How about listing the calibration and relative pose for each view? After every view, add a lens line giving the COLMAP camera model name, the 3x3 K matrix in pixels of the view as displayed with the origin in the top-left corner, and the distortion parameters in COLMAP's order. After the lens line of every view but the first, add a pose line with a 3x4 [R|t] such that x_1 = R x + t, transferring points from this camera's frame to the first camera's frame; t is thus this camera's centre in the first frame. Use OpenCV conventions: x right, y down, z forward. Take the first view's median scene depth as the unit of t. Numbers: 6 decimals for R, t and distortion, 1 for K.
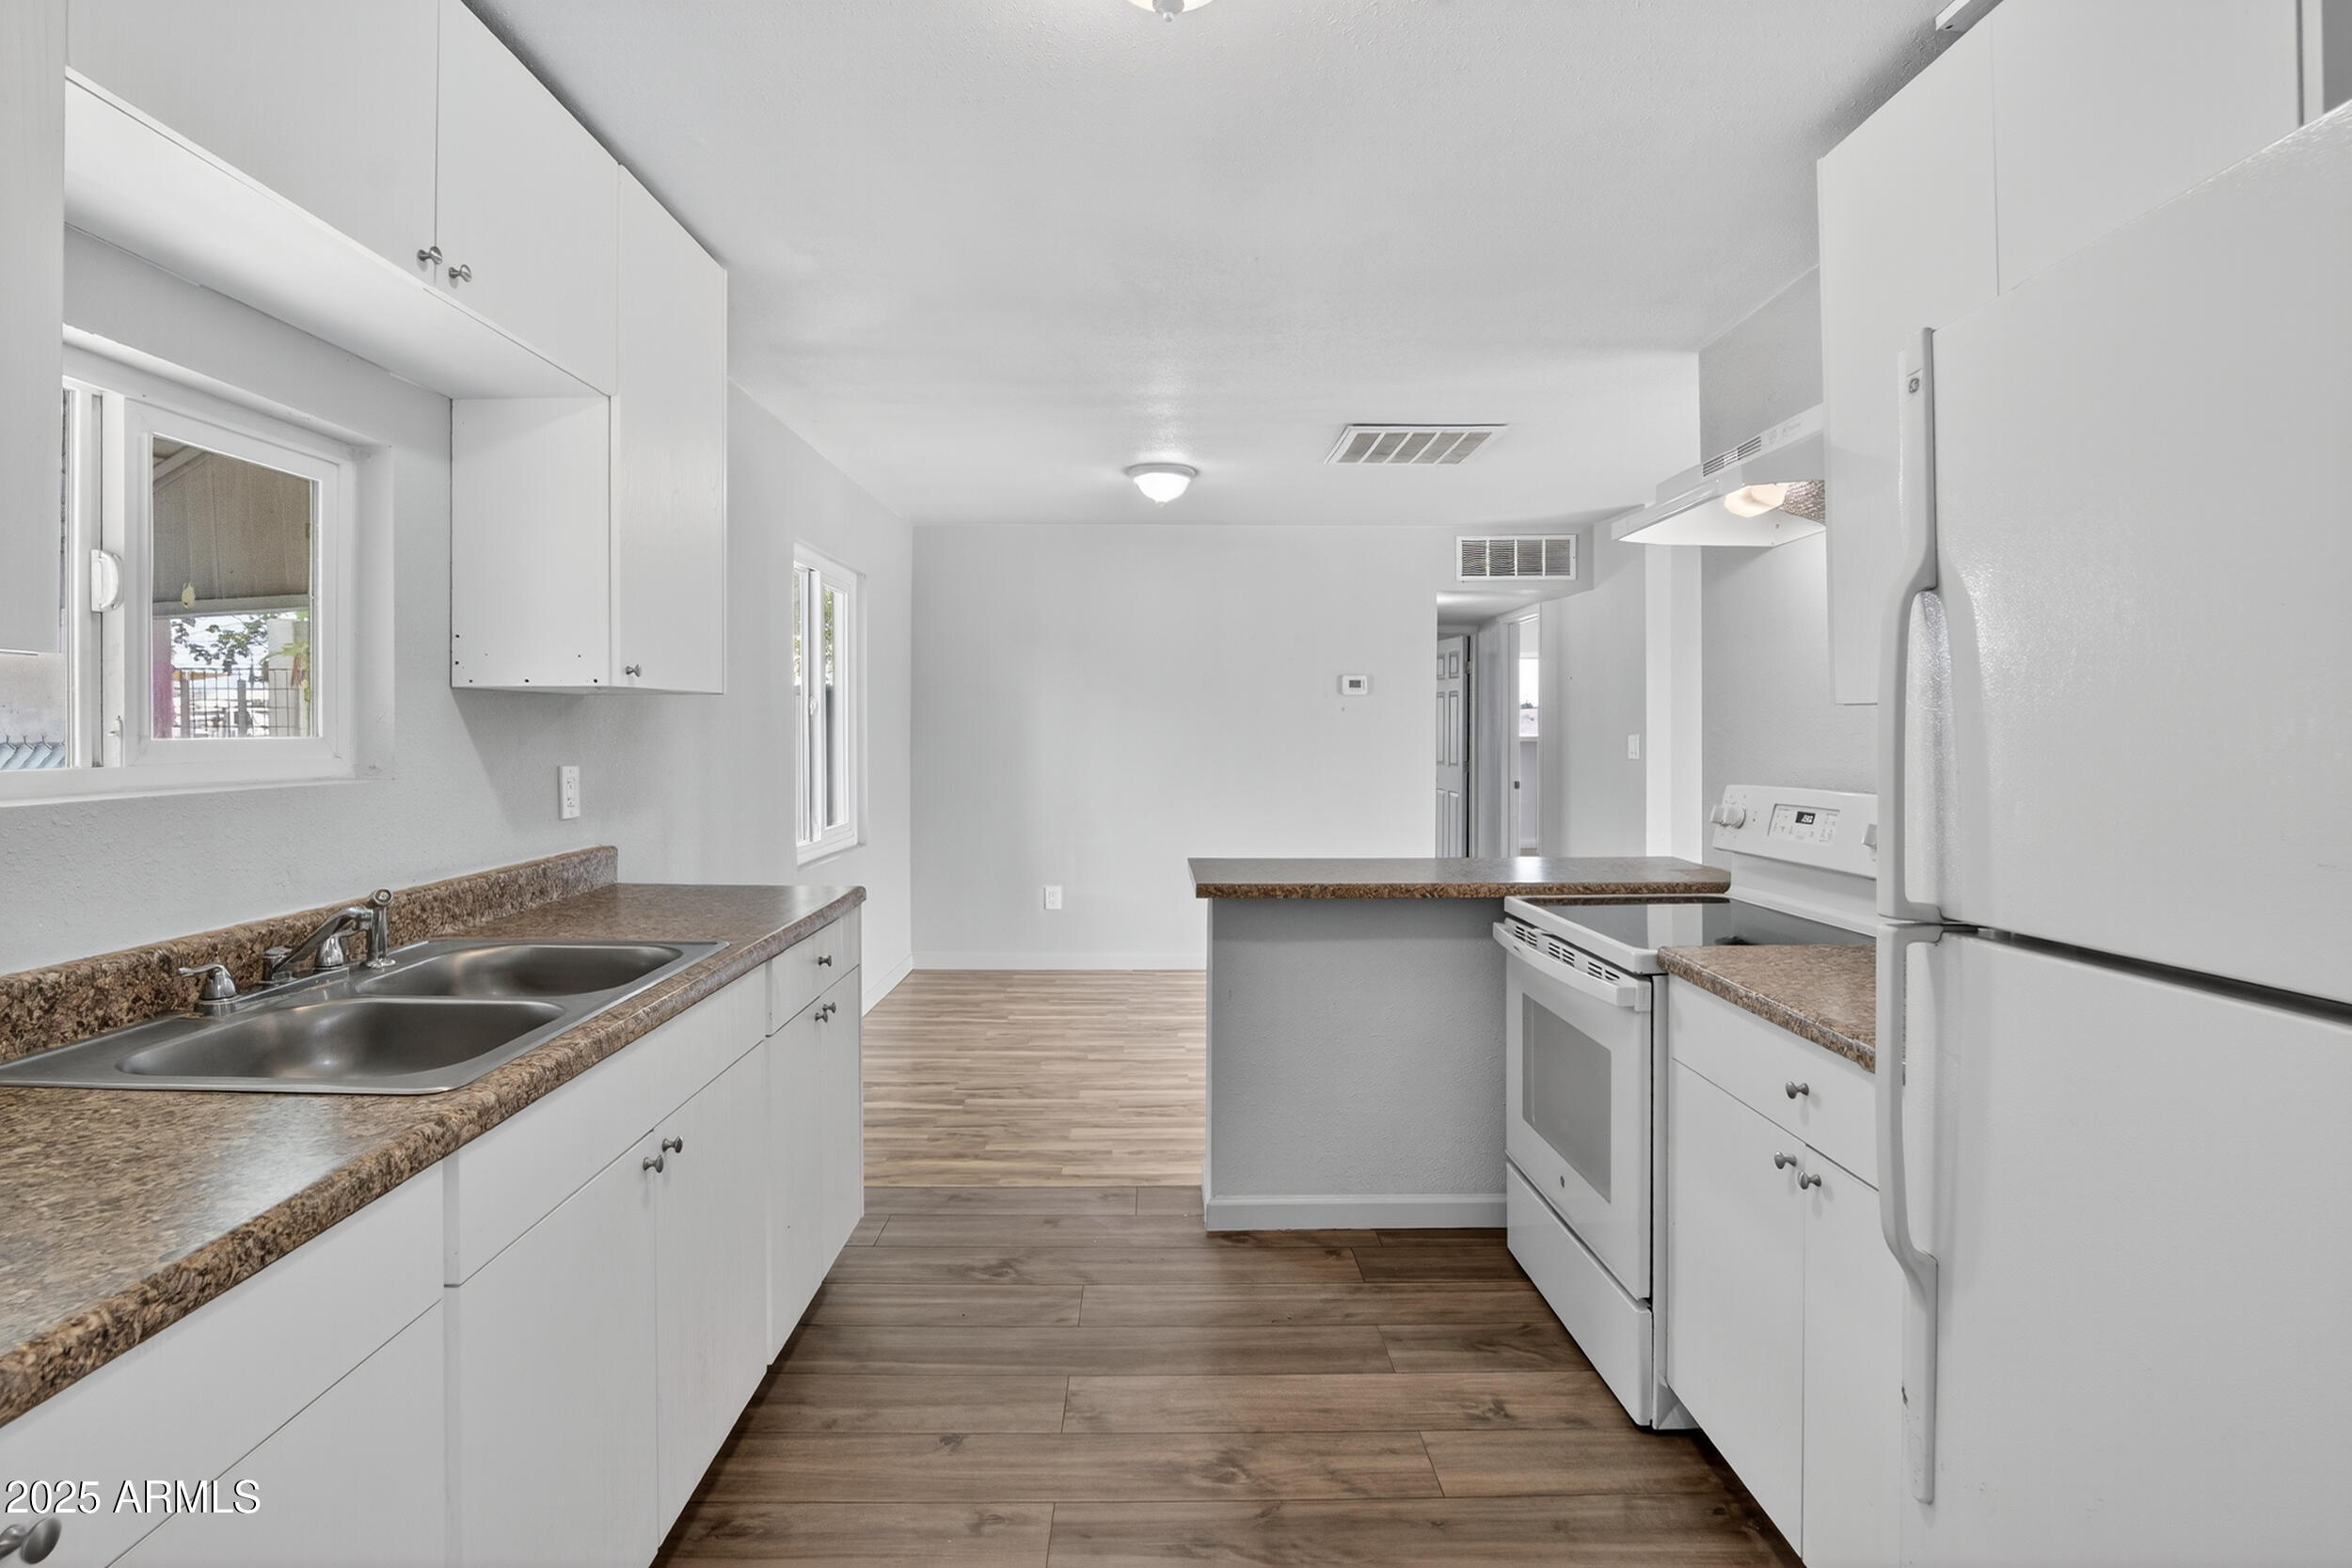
lens RADIAL K [[1102.0, 0, 1181.4], [0, 1102.0, 724.1], [0, 0, 1]] dist [-0.037968, 0.006832]
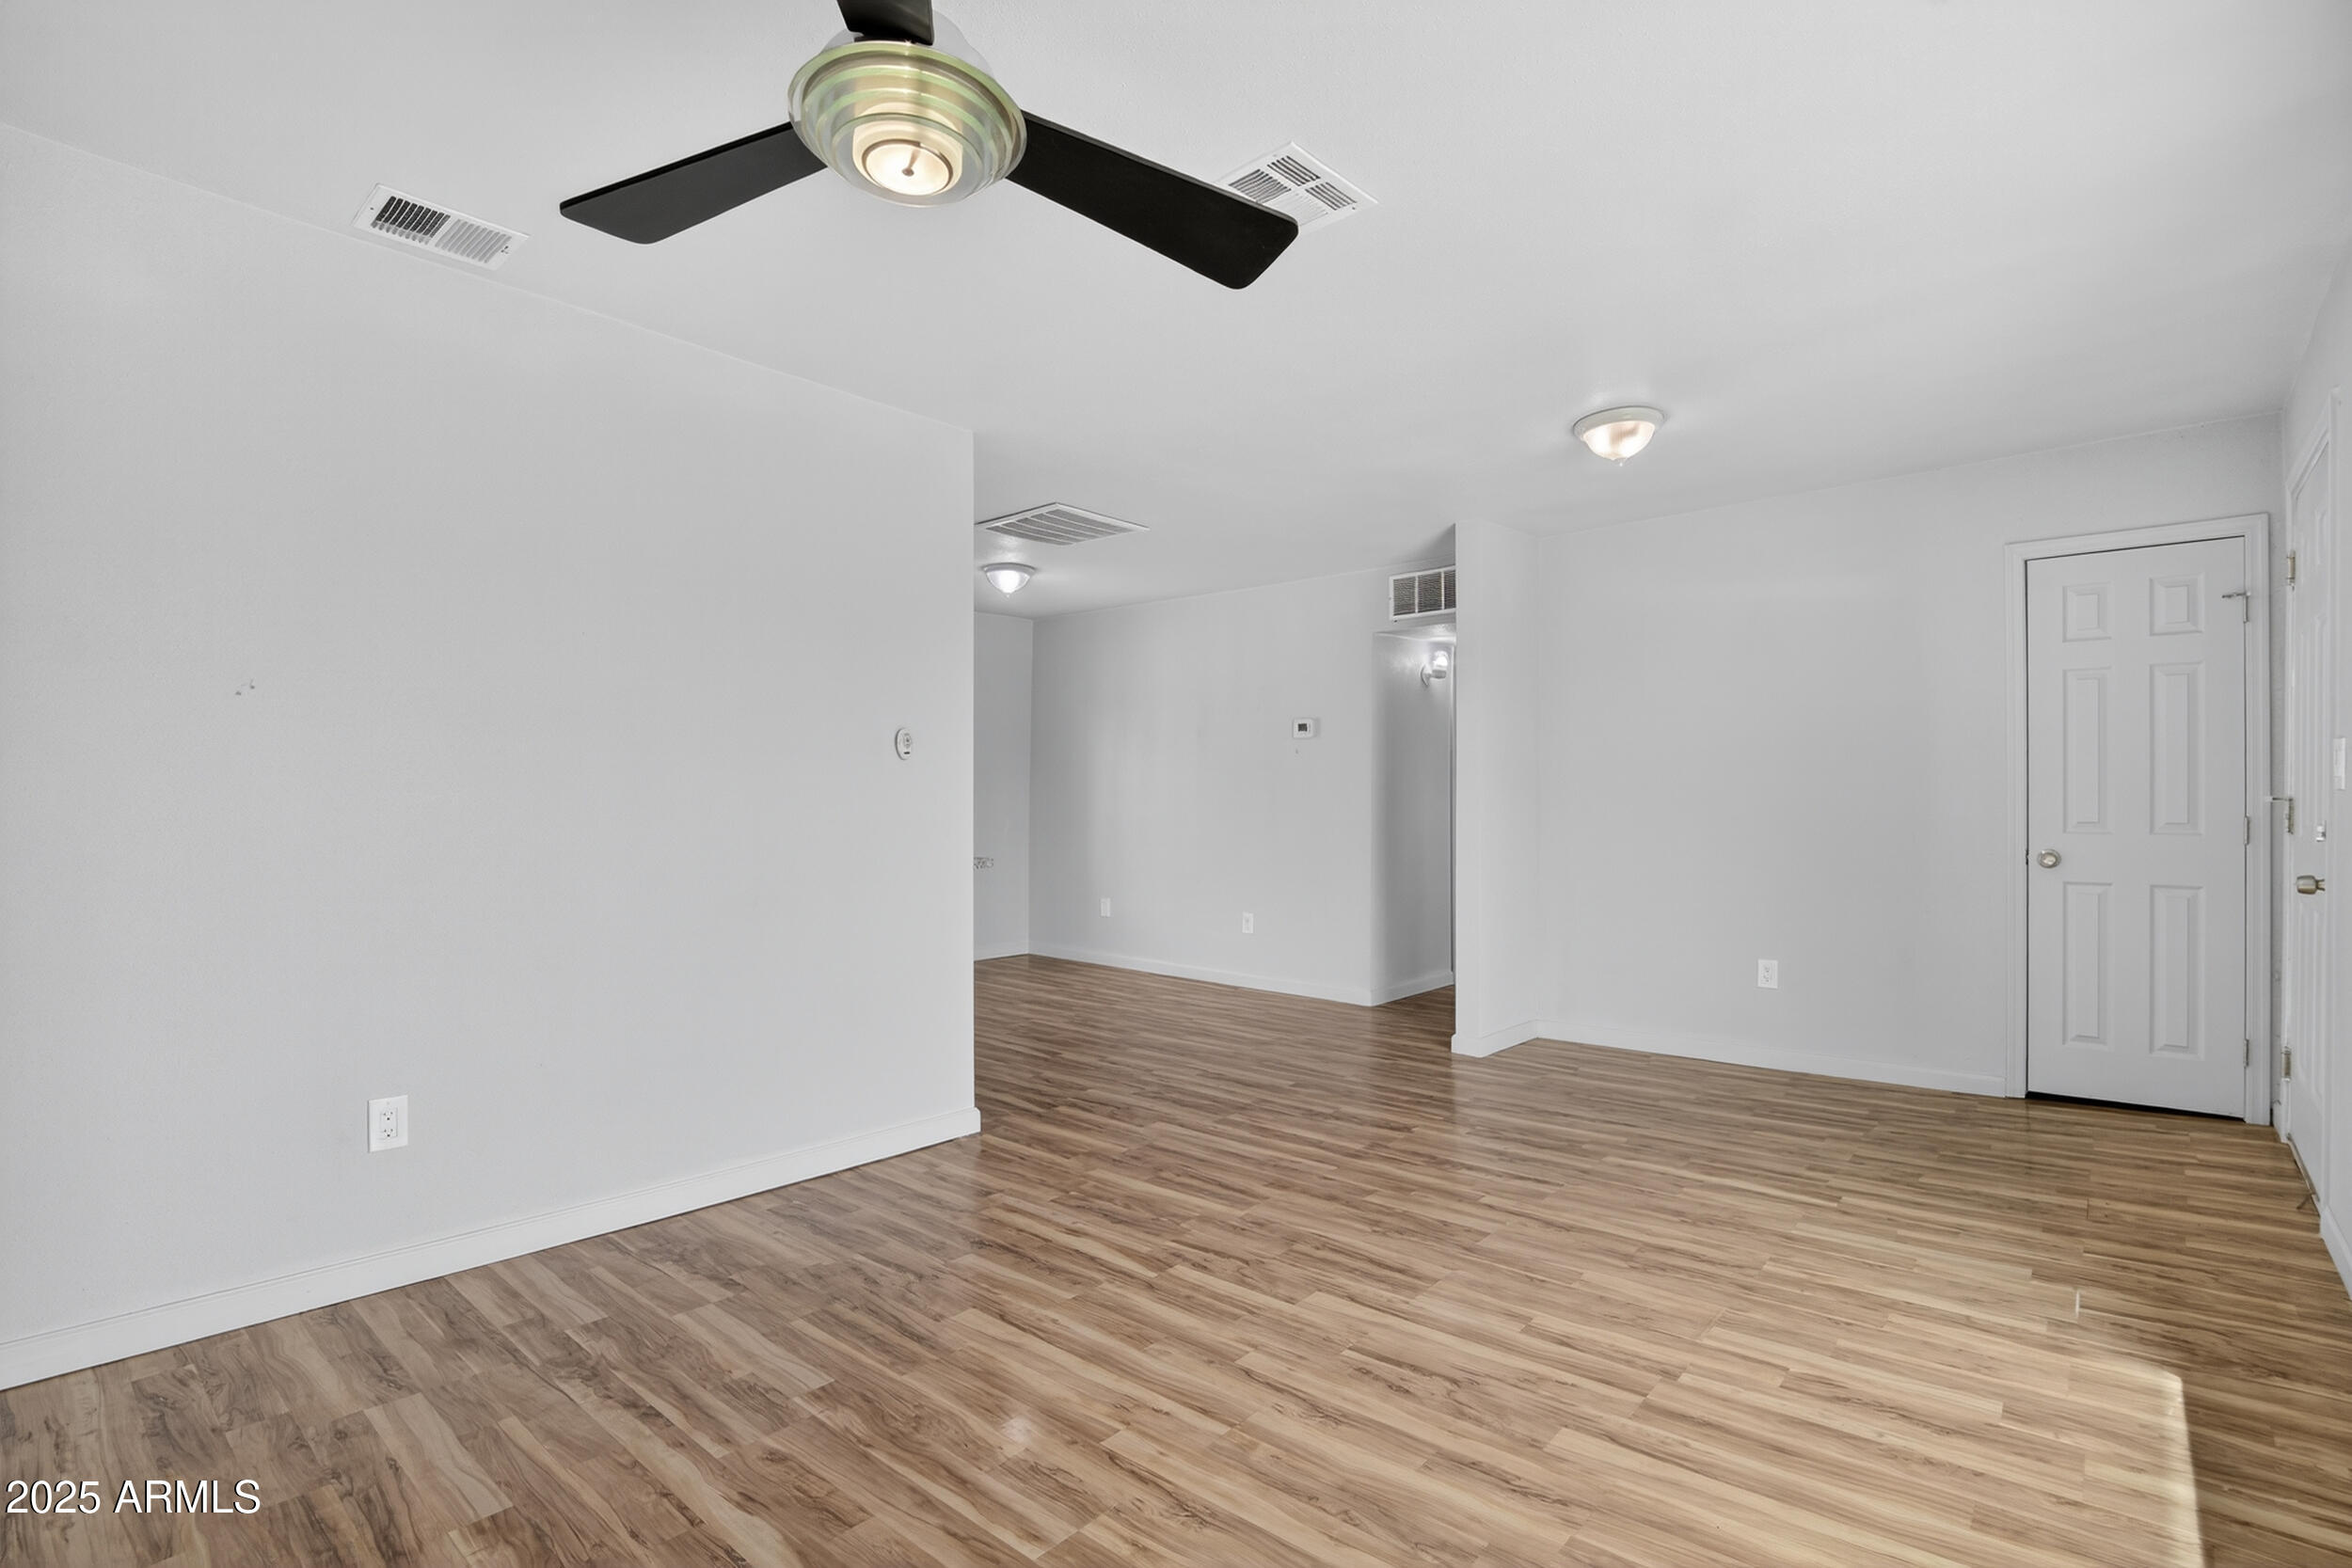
lens RADIAL K [[1102.0, 0, 1188.6], [0, 1102.0, 800.3], [0, 0, 1]] dist [-0.037968, 0.006832]
pose [[0.744167, 0.008515, -0.667939, 1.715930], [-0.005306, 0.999963, 0.006835, 0.058099], [0.667973, -0.001542, 0.744184, 0.306243]]
